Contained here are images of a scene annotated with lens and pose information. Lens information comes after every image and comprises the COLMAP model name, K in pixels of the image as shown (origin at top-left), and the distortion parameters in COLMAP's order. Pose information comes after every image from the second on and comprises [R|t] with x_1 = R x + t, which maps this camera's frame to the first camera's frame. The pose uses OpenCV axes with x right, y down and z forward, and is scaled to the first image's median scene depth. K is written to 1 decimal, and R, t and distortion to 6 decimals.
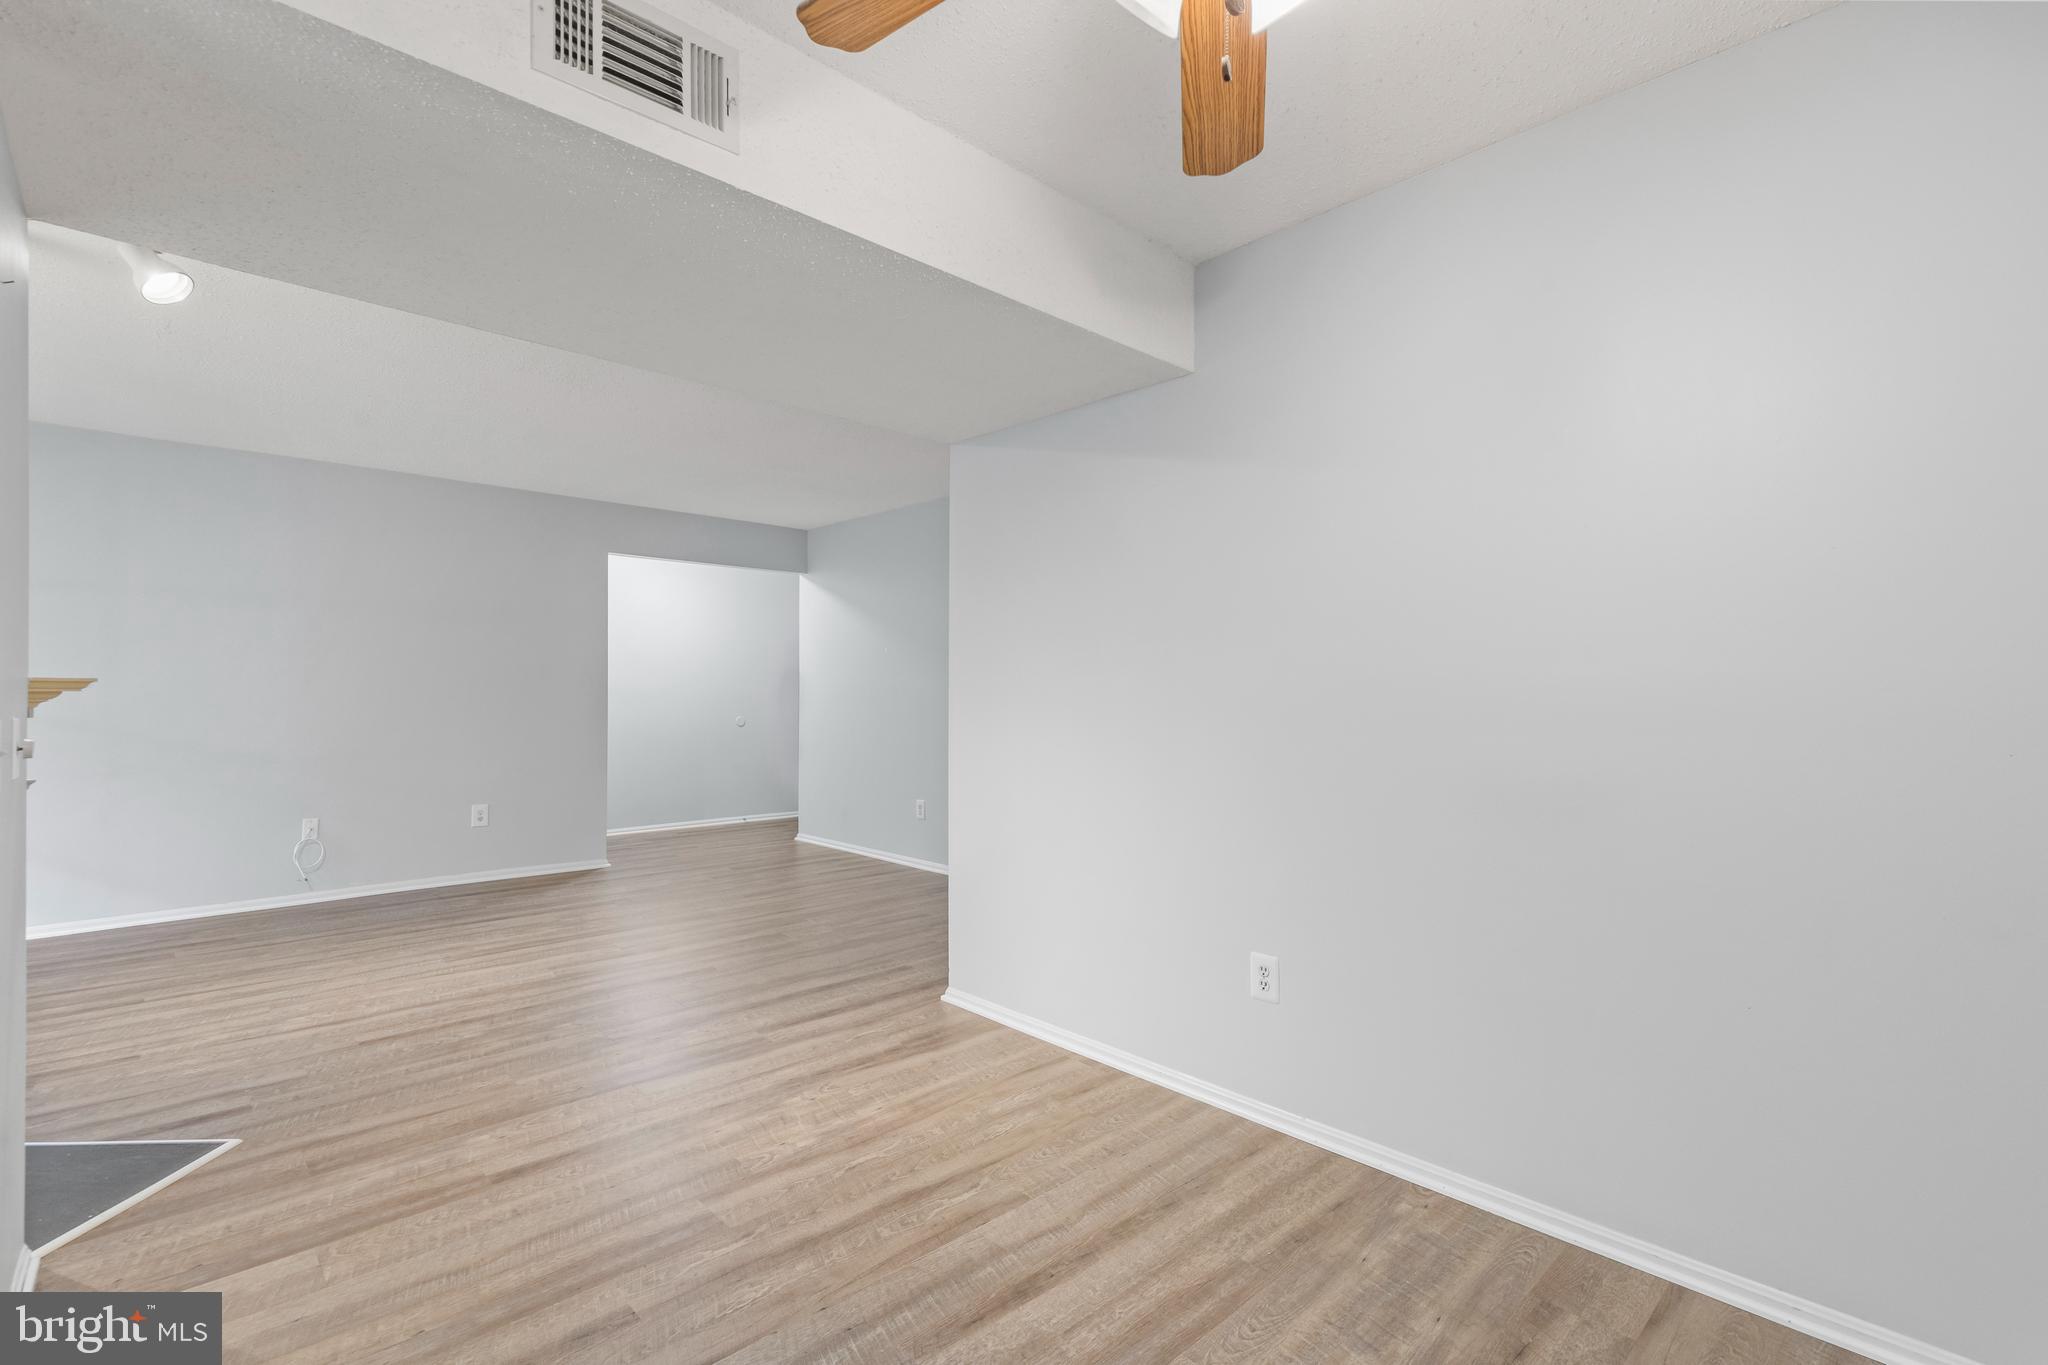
lens RADIAL K [[932.6, 0, 1025.6], [0, 932.6, 694.5], [0, 0, 1]] dist [0.009208, -0.000838]
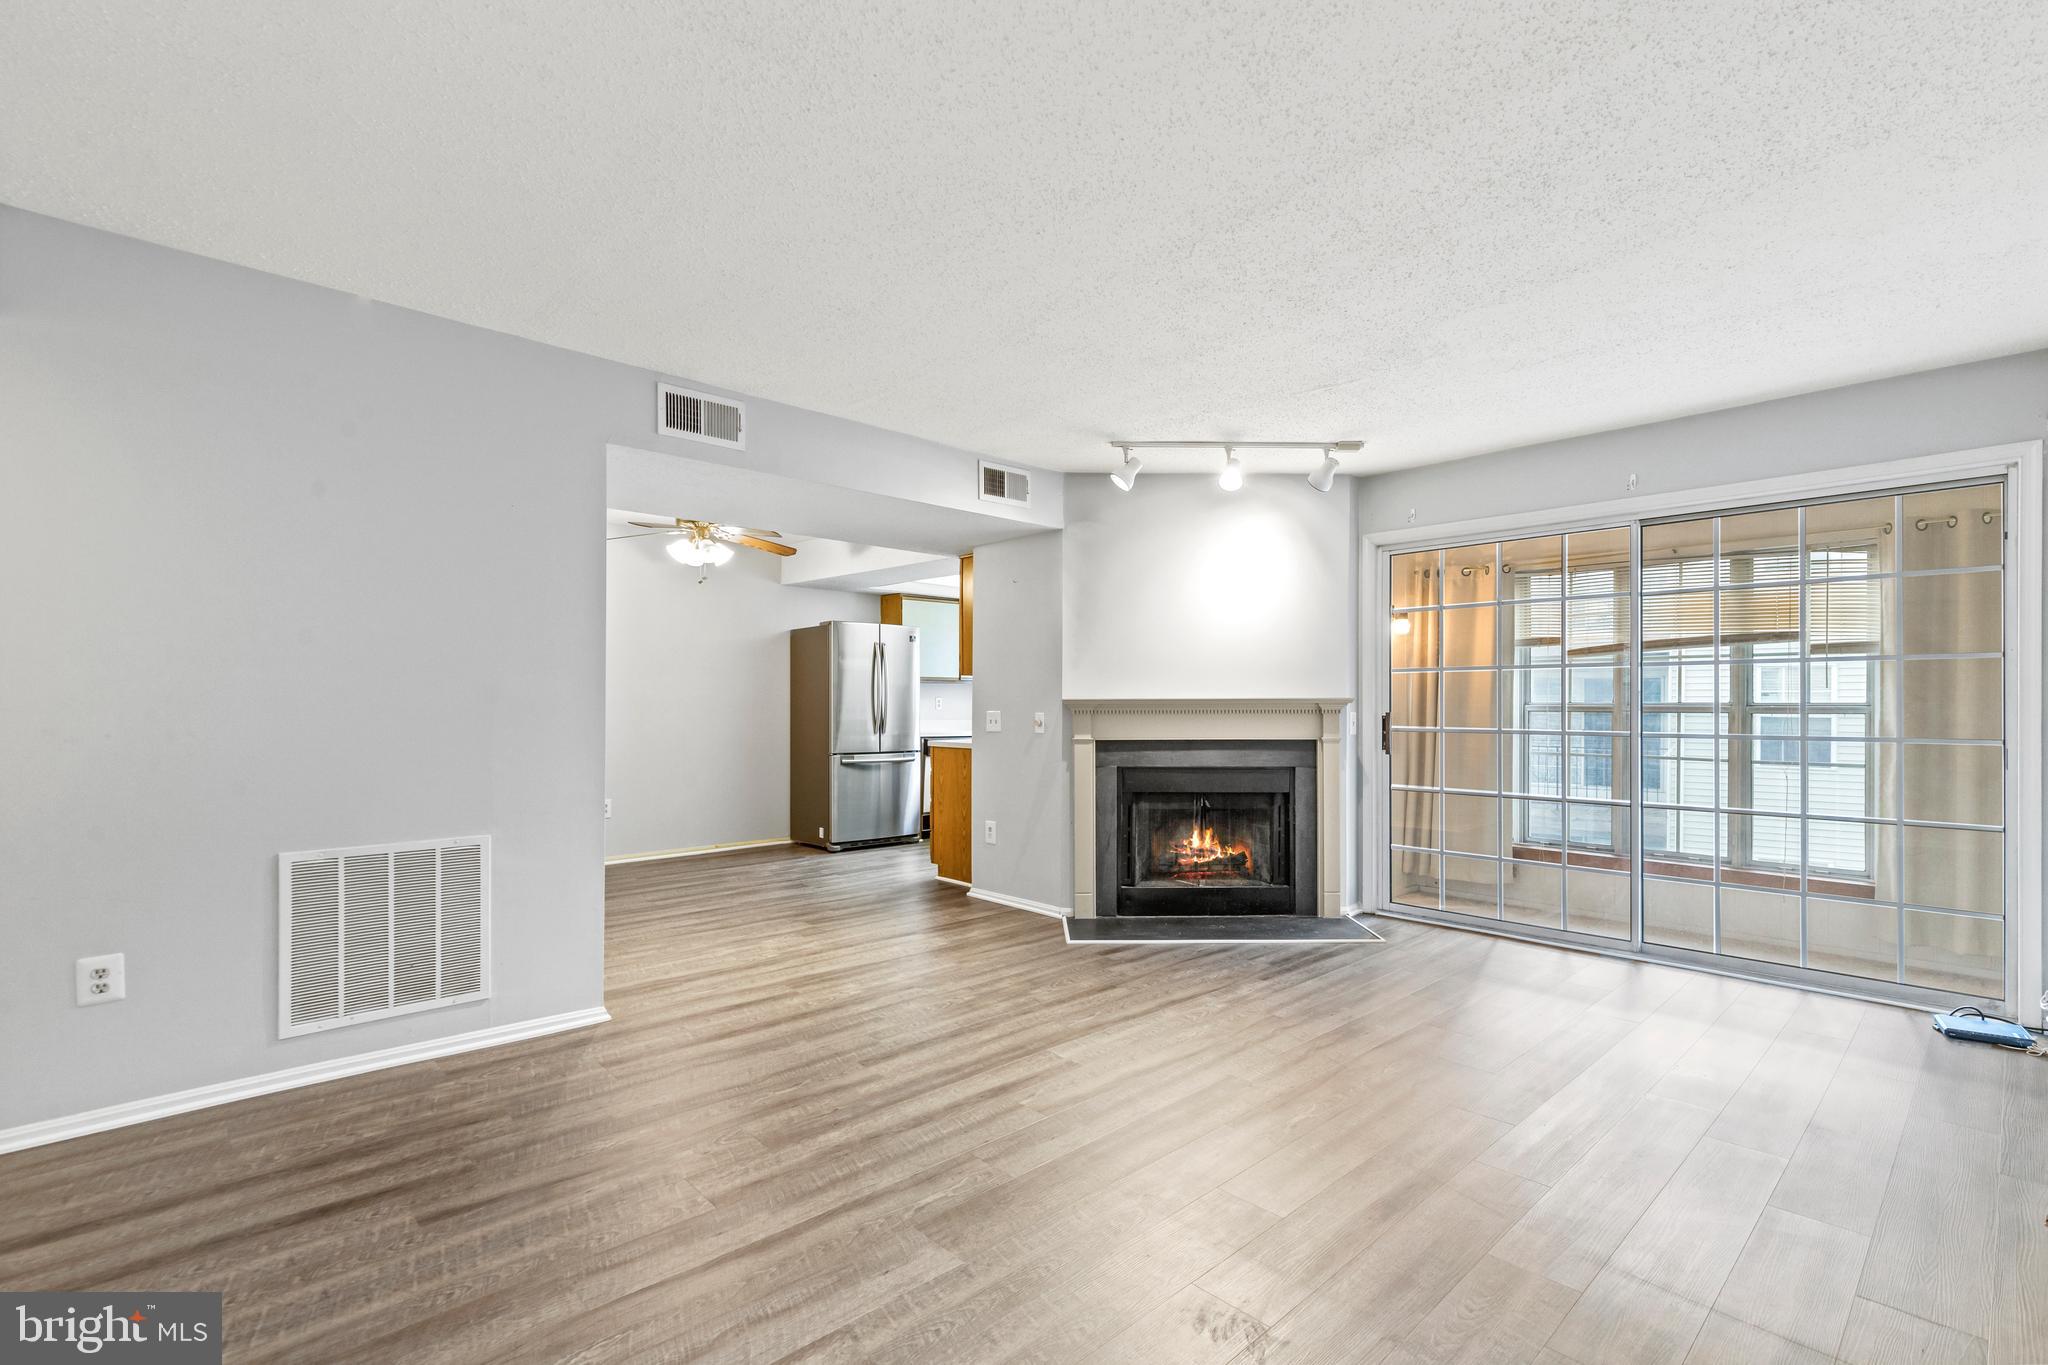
lens RADIAL K [[932.6, 0, 1025.8], [0, 932.6, 700.2], [0, 0, 1]] dist [0.009208, -0.000838]
pose [[-0.999904, -0.007722, 0.011538, -0.595340], [-0.007730, 0.999970, -0.000710, -0.006209], [-0.011532, -0.000799, -0.999933, 2.214099]]
